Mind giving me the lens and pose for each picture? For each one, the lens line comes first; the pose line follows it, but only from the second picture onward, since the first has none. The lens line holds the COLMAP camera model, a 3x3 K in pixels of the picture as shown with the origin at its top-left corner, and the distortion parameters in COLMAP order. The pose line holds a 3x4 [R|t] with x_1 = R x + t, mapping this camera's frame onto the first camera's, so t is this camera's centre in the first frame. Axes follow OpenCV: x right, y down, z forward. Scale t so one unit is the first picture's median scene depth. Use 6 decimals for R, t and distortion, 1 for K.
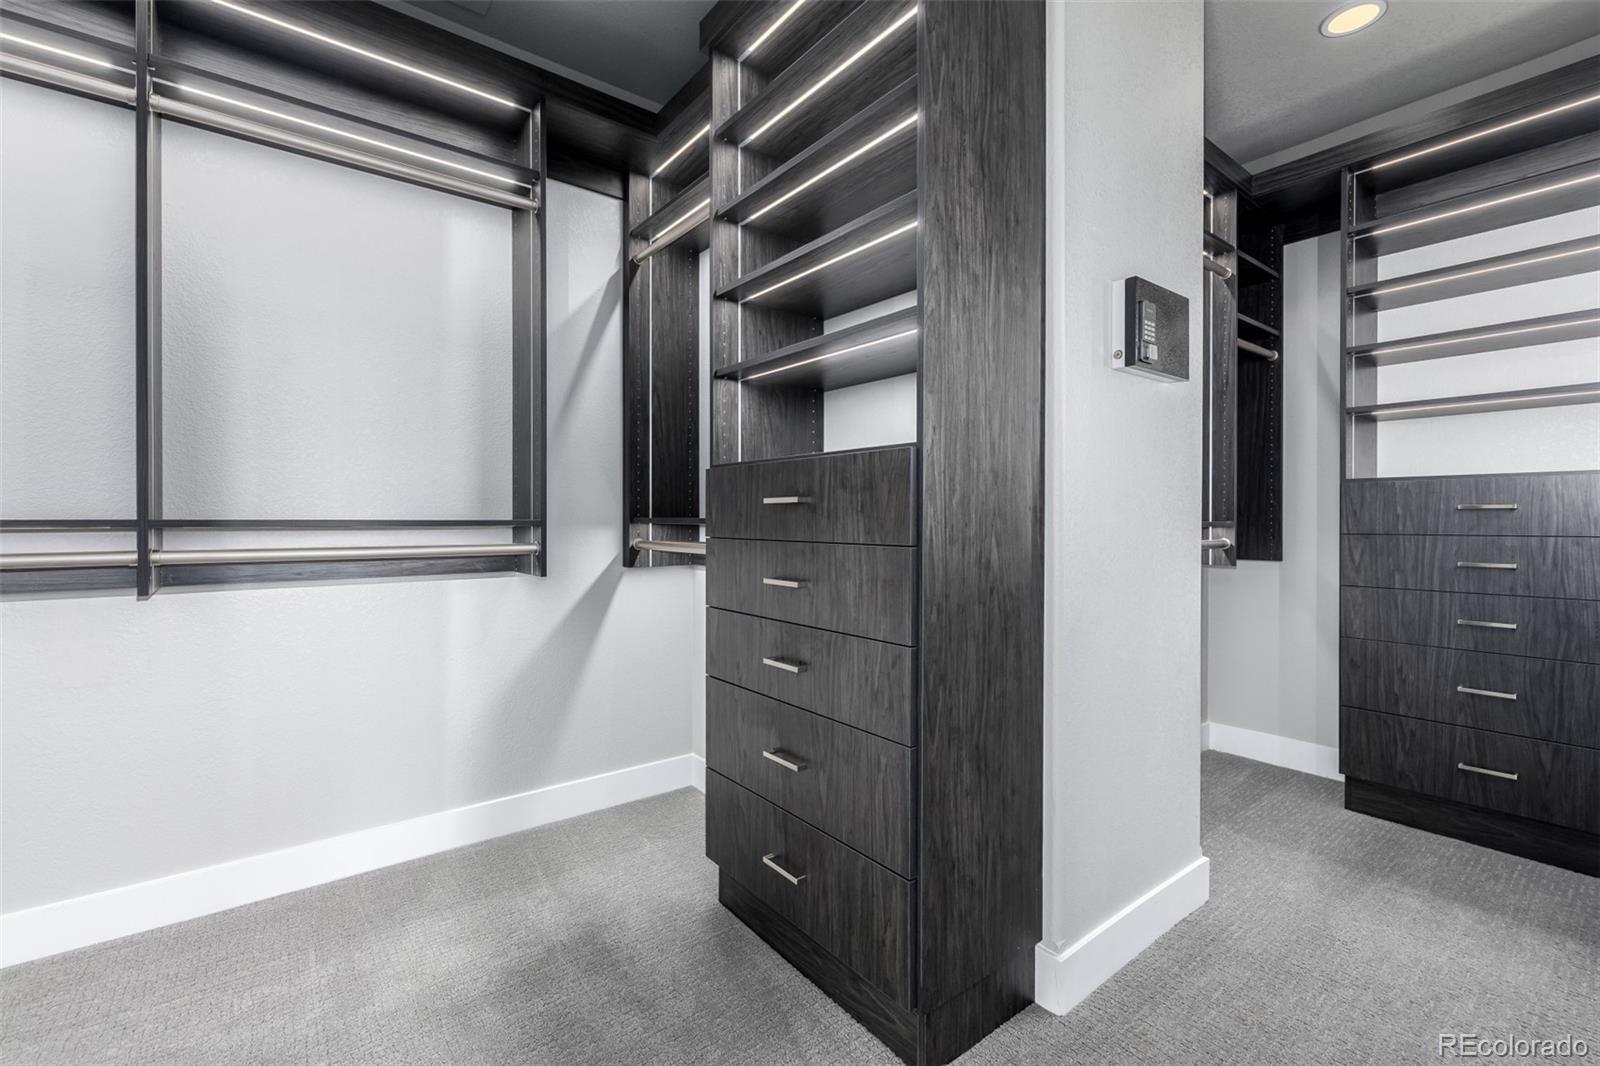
lens RADIAL K [[698.8, 0, 802.9], [0, 698.8, 525.0], [0, 0, 1]] dist [-0.000295, 0.000995]
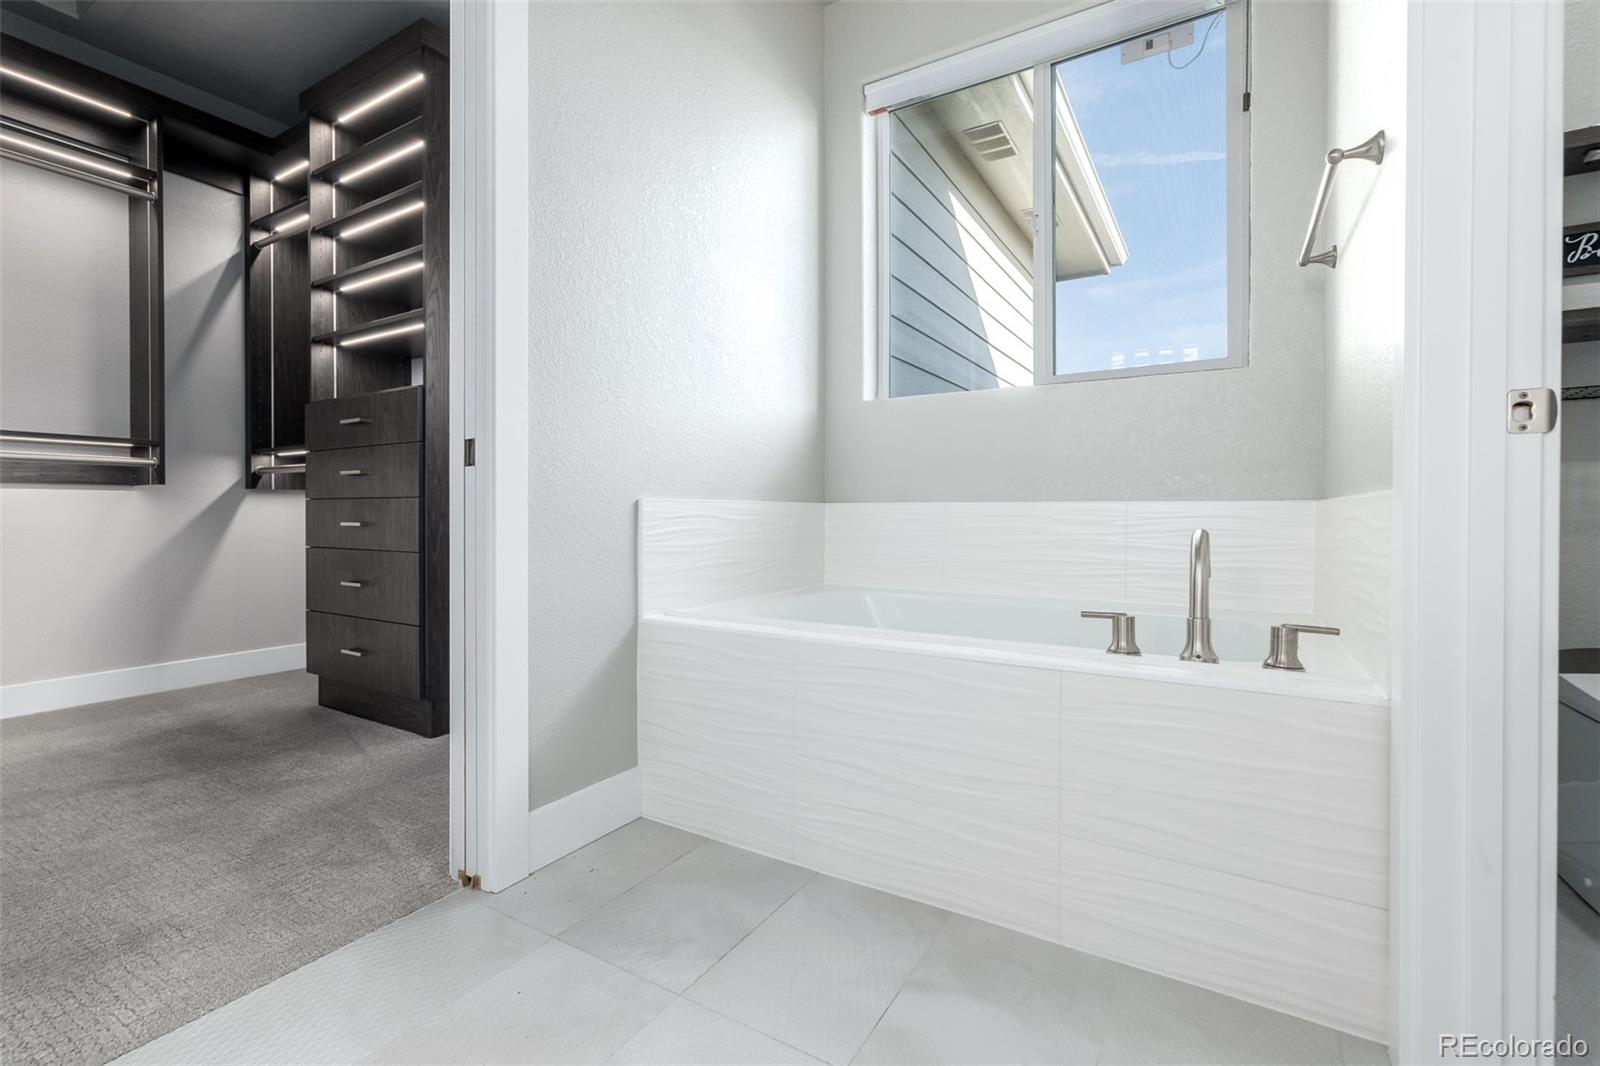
lens RADIAL K [[698.8, 0, 823.7], [0, 698.8, 515.8], [0, 0, 1]] dist [-0.000295, 0.000995]
pose [[0.924993, -0.006714, 0.379924, 0.264900], [0.009594, 0.999938, -0.005688, 0.147828], [-0.379862, 0.008906, 0.925000, -0.649868]]
